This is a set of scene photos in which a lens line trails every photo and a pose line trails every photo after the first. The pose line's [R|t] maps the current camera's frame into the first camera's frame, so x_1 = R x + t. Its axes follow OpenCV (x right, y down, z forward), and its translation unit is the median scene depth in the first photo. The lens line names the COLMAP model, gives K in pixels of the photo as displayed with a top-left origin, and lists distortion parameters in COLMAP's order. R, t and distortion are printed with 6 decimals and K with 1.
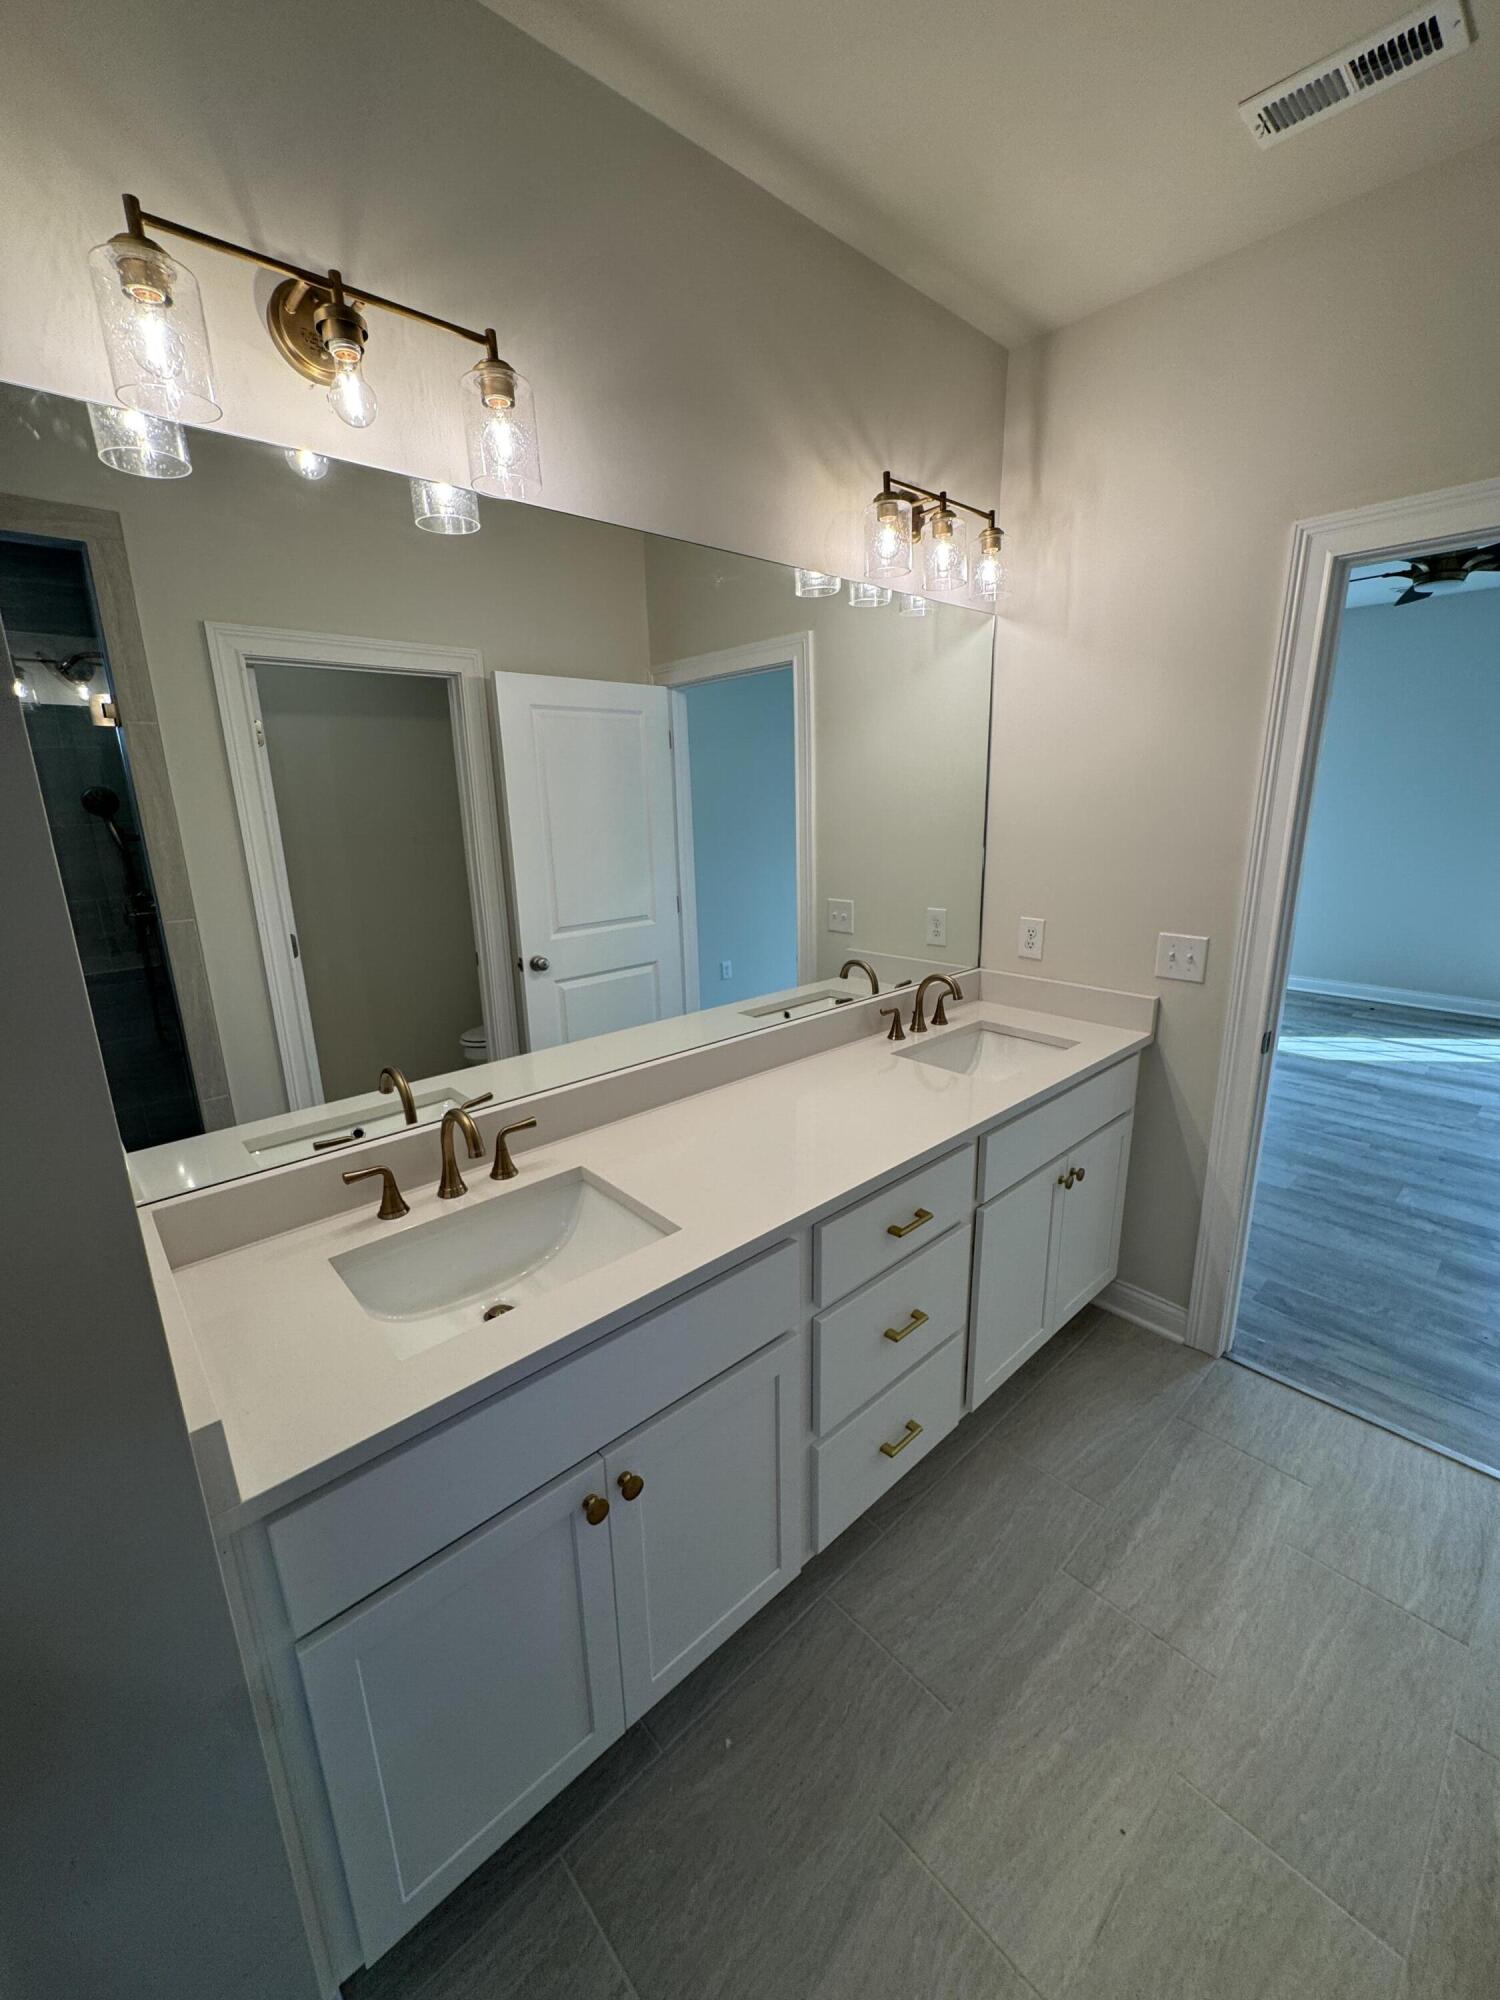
lens RADIAL K [[801.6, 0, 750.7], [0, 801.6, 1000.2], [0, 0, 1]] dist [0.000459, -0.000766]
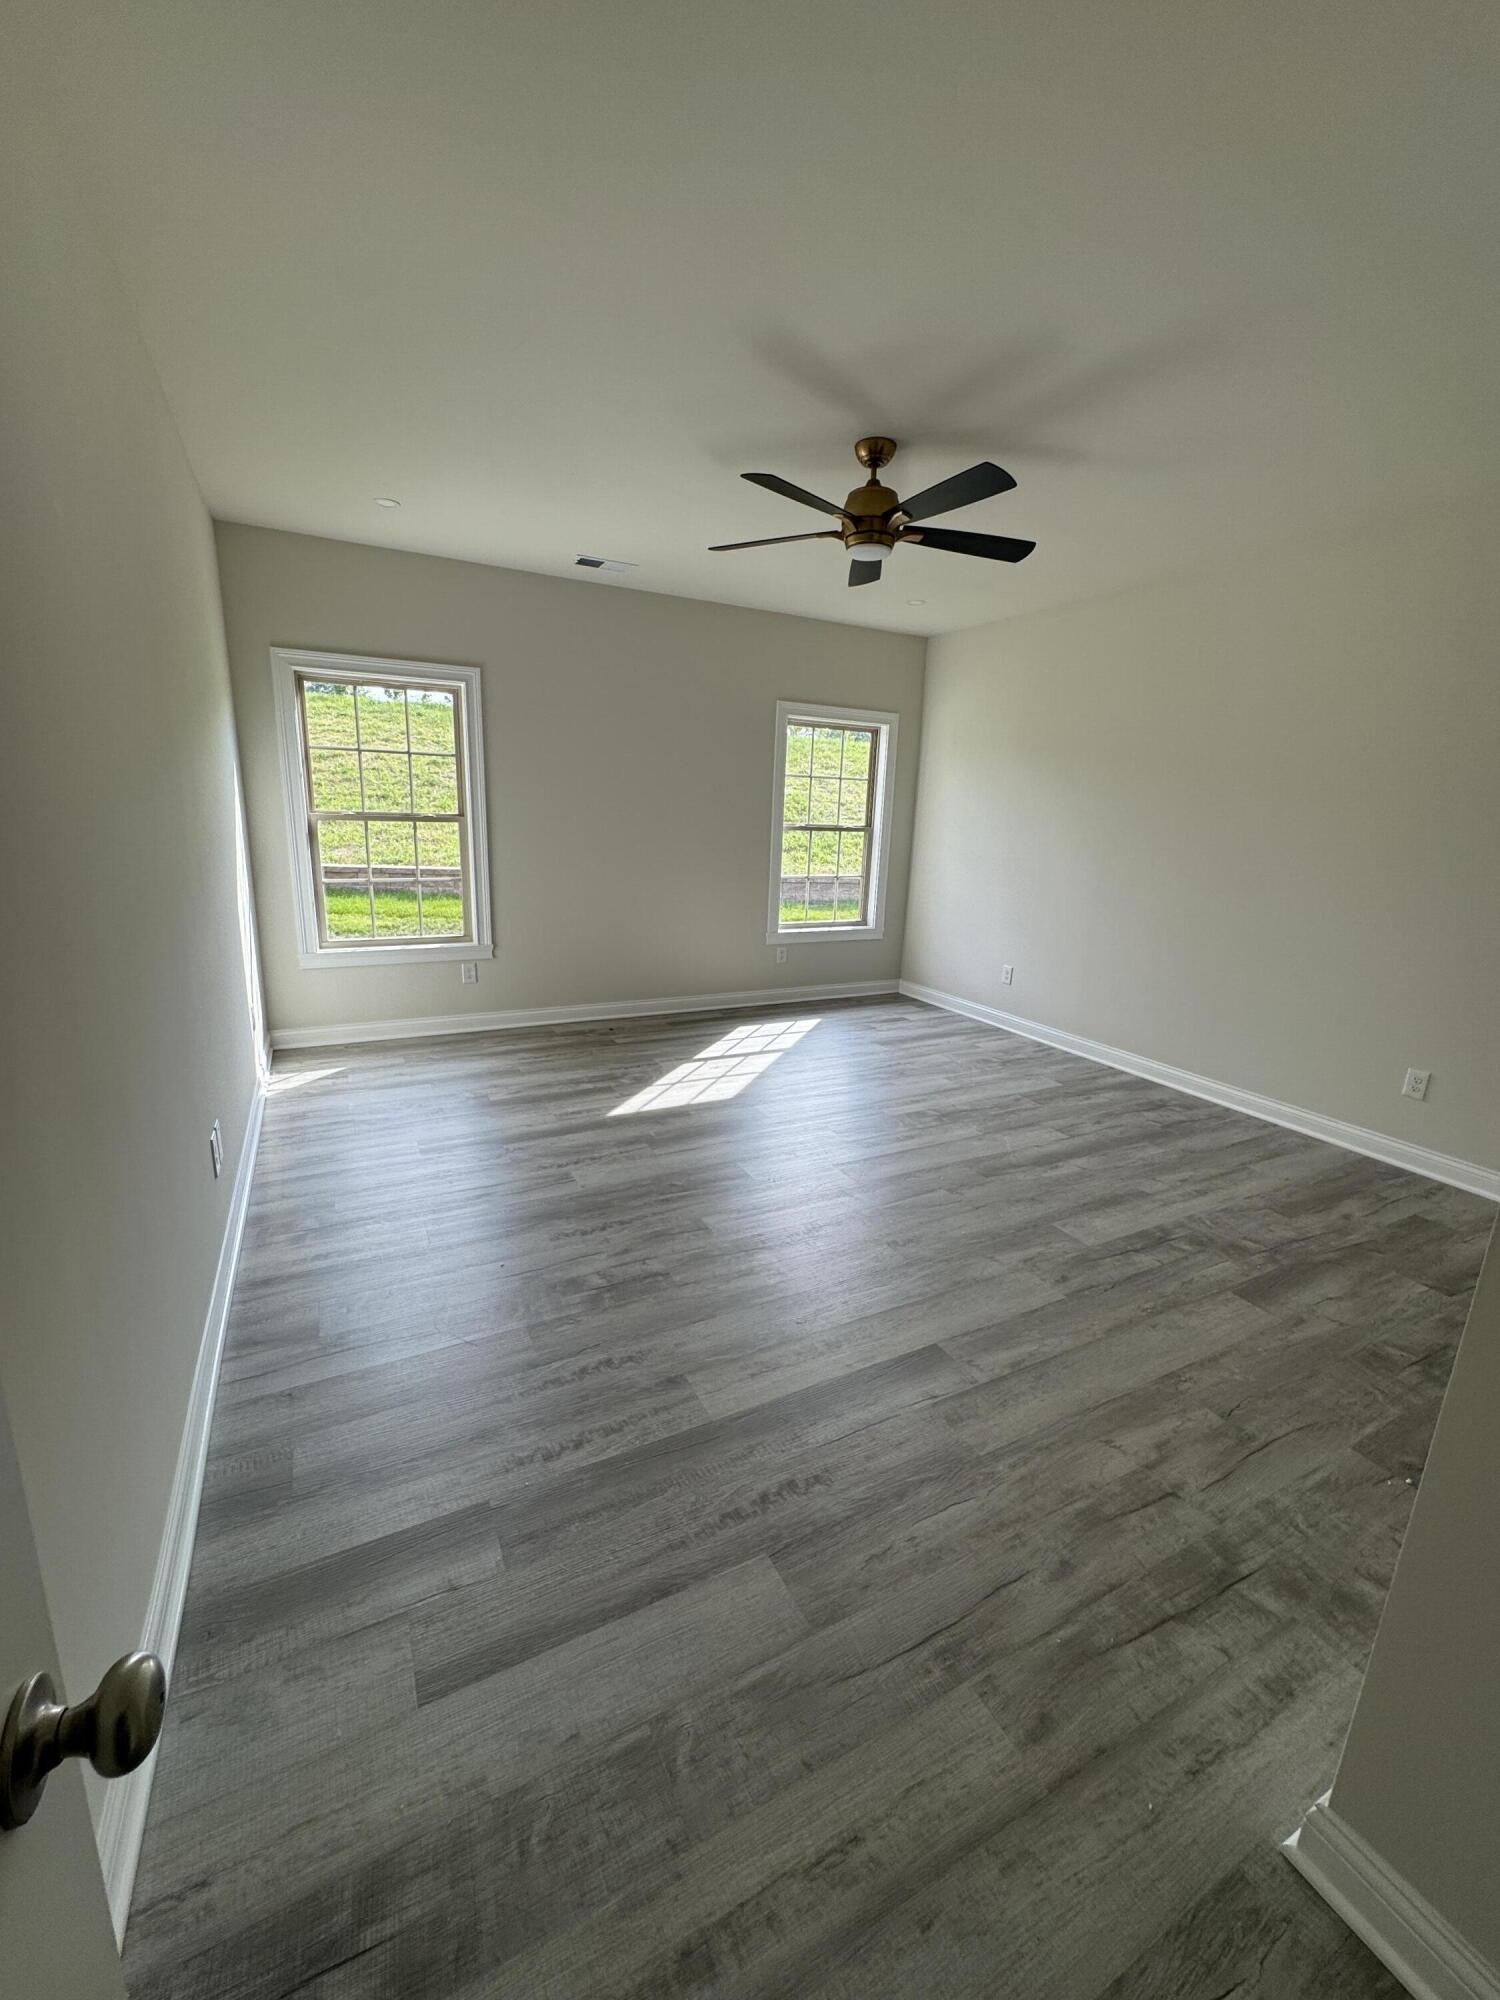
lens RADIAL K [[801.6, 0, 740.6], [0, 801.6, 997.5], [0, 0, 1]] dist [0.000459, -0.000766]
pose [[0.272152, -0.194228, 0.942448, -0.132952], [0.212181, 0.967423, 0.138103, -0.318375], [-0.938569, 0.162385, 0.304498, 1.481106]]
